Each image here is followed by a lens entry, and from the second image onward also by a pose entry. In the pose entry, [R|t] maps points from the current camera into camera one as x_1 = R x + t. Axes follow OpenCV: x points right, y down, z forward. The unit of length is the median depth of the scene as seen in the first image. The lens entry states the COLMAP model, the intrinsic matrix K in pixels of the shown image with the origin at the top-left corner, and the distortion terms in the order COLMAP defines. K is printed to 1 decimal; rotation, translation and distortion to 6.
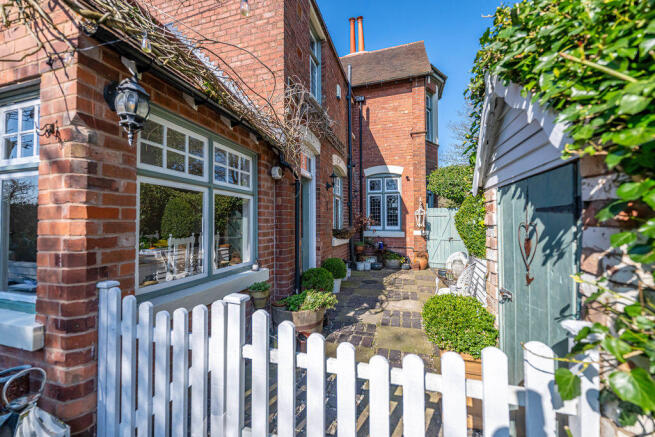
lens RADIAL K [[288.4, 0, 307.8], [0, 288.4, 220.2], [0, 0, 1]] dist [0.002581, 0.000103]
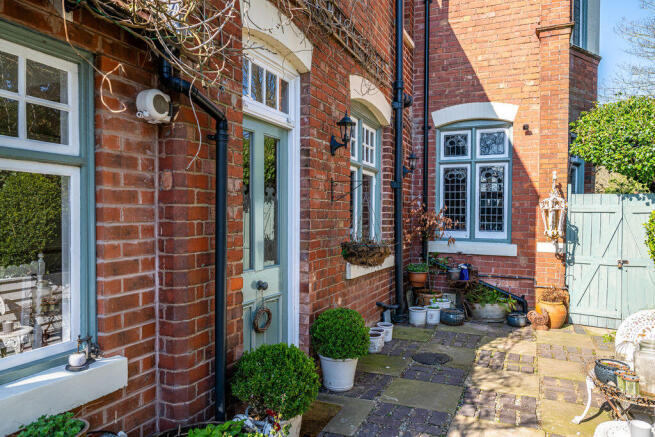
lens RADIAL K [[434.3, 0, 329.6], [0, 434.3, 219.5], [0, 0, 1]] dist [0.006903, -0.003263]
pose [[0.993569, 0.012707, -0.112513, 0.116947], [-0.008881, 0.999367, 0.034442, -0.022977], [0.112880, -0.033221, 0.993053, 0.278222]]
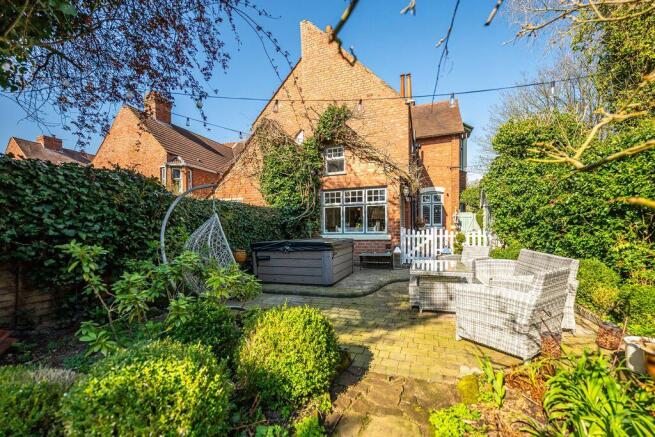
lens RADIAL K [[288.4, 0, 301.6], [0, 288.4, 233.8], [0, 0, 1]] dist [0.002581, 0.000103]
pose [[0.997064, 0.004833, -0.076425, -0.377516], [-0.002516, 0.999535, 0.030388, 0.033749], [0.076537, -0.030107, 0.996612, -0.757058]]
